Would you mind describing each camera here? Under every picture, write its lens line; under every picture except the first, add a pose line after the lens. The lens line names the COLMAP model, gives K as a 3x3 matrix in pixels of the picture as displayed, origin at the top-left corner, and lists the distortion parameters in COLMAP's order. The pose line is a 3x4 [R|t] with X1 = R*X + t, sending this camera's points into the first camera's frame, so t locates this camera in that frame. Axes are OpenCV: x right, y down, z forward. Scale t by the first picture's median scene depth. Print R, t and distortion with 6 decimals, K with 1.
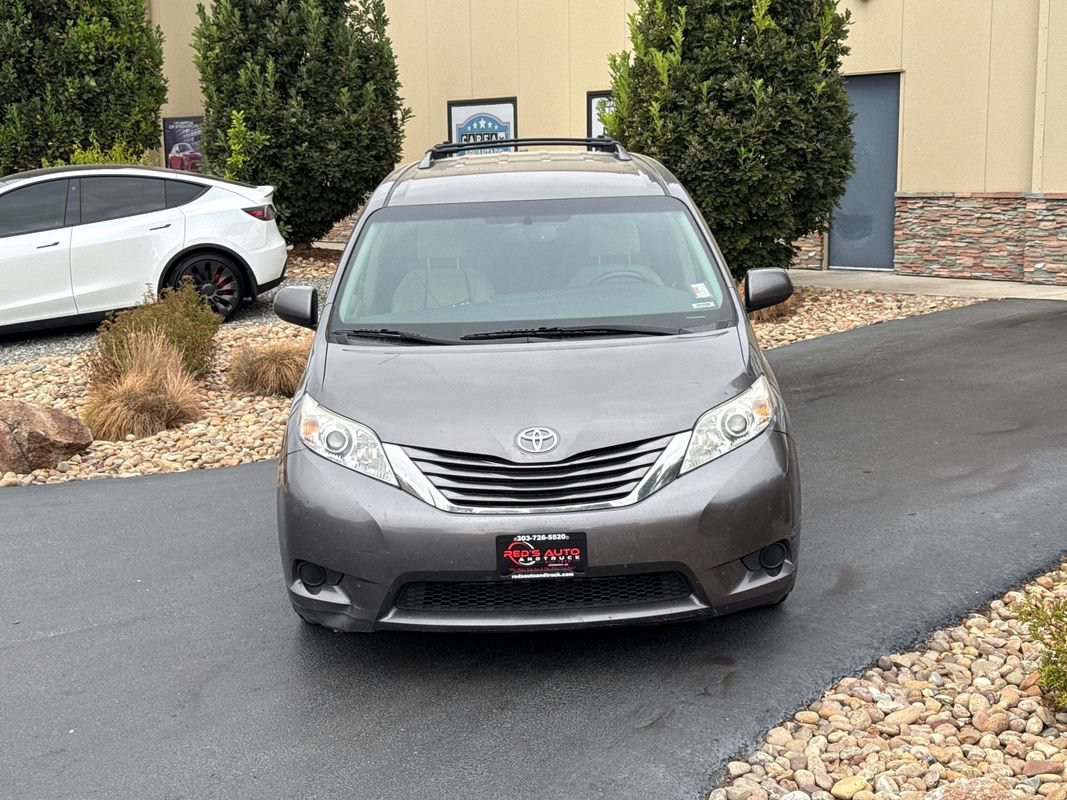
lens RADIAL K [[1481.2, 0, 541.5], [0, 1481.2, 393.1], [0, 0, 1]] dist [0.105850, 0.000000]
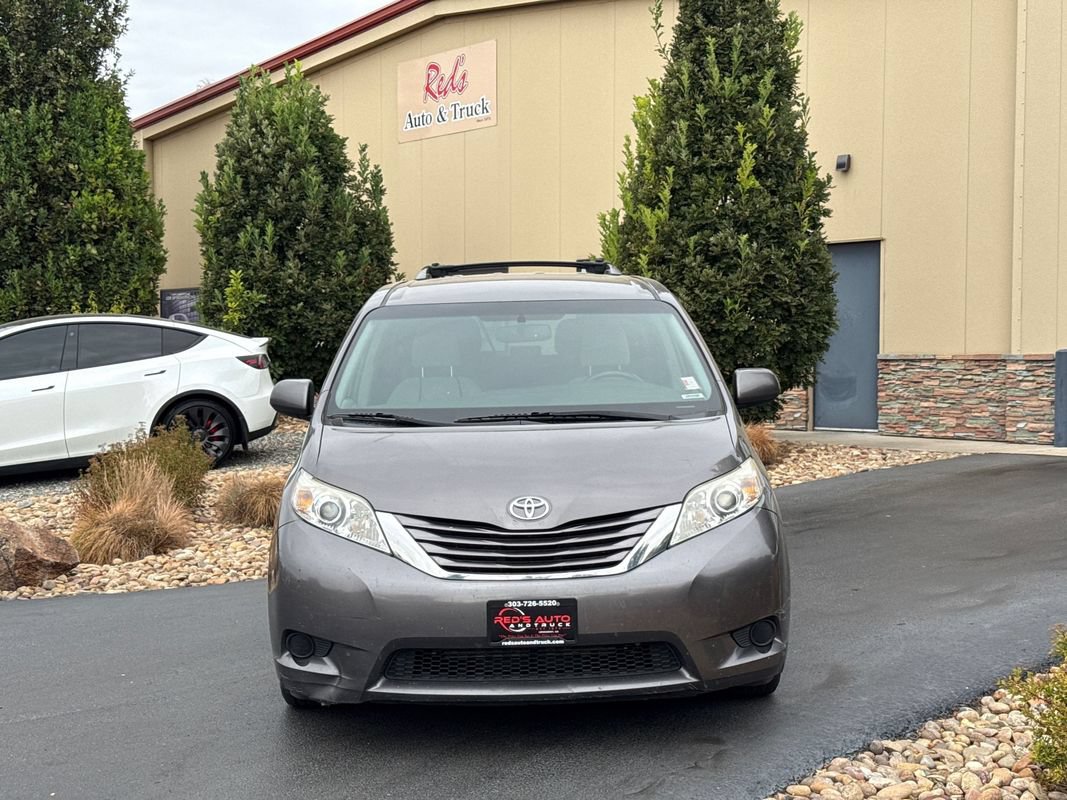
lens RADIAL K [[1481.2, 0, 542.0], [0, 1481.2, 397.5], [0, 0, 1]] dist [0.105850, 0.000000]
pose [[0.999862, 0.014101, 0.008791, -0.002286], [-0.012870, 0.991801, -0.127143, 0.047346], [-0.010512, 0.127013, 0.991845, -0.007480]]
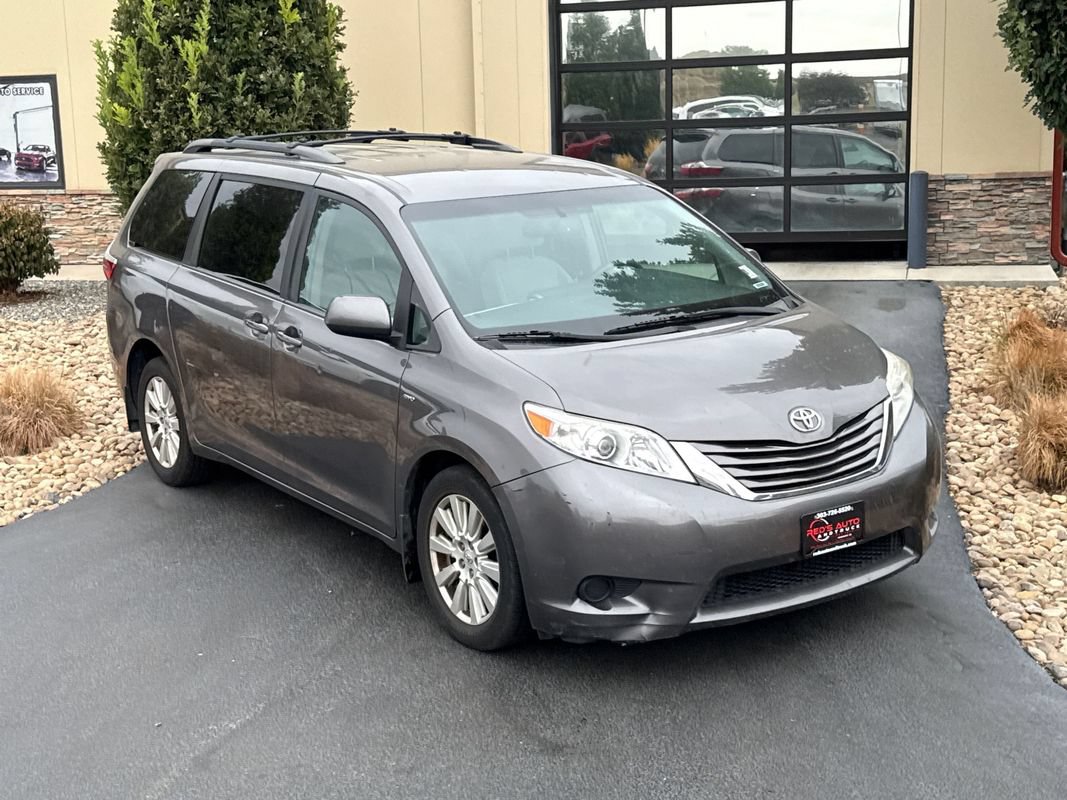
lens RADIAL K [[1481.2, 0, 523.5], [0, 1481.2, 380.1], [0, 0, 1]] dist [0.105850, 0.000000]
pose [[0.830722, -0.095233, 0.548481, -0.405395], [0.098553, 0.994855, 0.023470, -0.021943], [-0.547894, 0.034557, 0.835833, 0.134088]]
